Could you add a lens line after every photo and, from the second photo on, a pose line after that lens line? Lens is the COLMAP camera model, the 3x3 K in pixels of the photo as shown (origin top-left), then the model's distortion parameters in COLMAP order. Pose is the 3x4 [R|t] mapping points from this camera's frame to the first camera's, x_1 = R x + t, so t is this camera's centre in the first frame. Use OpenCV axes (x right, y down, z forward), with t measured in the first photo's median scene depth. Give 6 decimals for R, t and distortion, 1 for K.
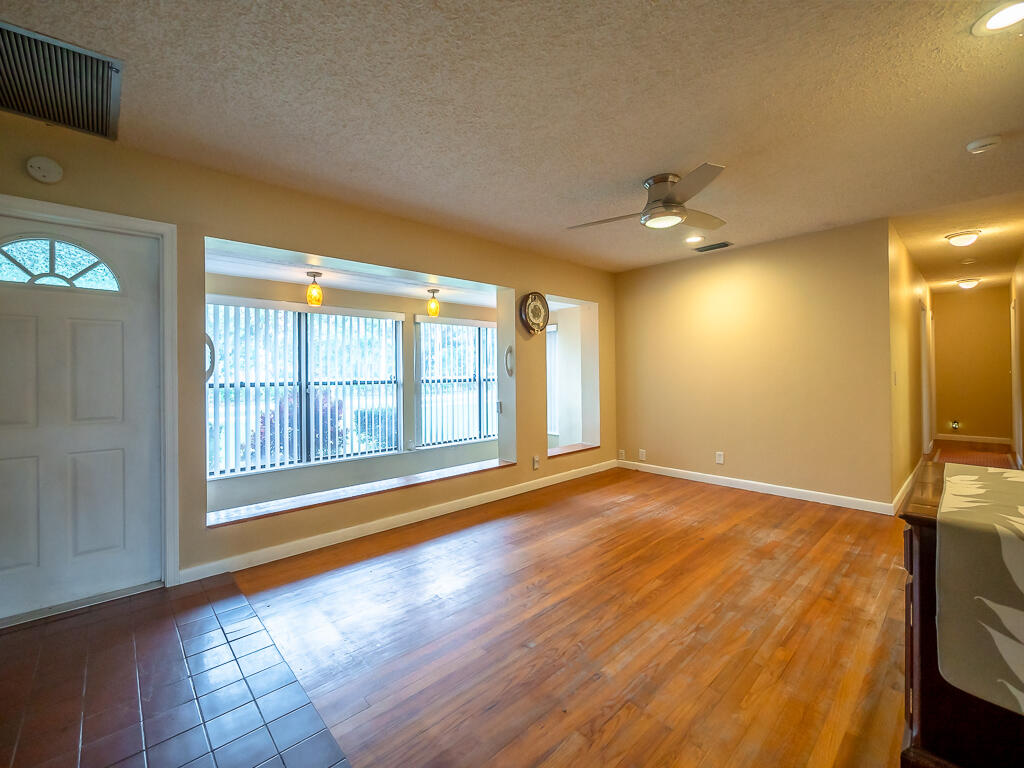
lens RADIAL K [[435.5, 0, 511.3], [0, 435.5, 377.8], [0, 0, 1]] dist [-0.011234, -0.000329]
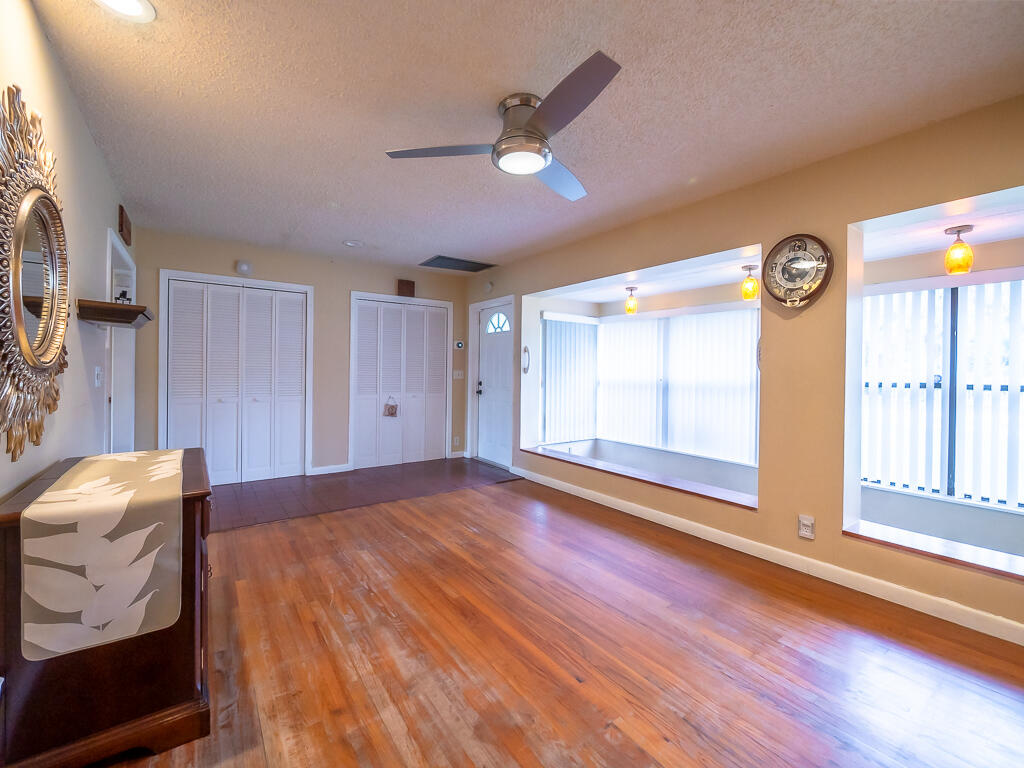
lens RADIAL K [[435.5, 0, 500.3], [0, 435.5, 366.0], [0, 0, 1]] dist [-0.011234, -0.000329]
pose [[-0.142968, 0.001559, -0.989726, 1.347370], [-0.022197, 0.999742, 0.004782, -0.029032], [0.989478, 0.022653, -0.142896, 1.321536]]
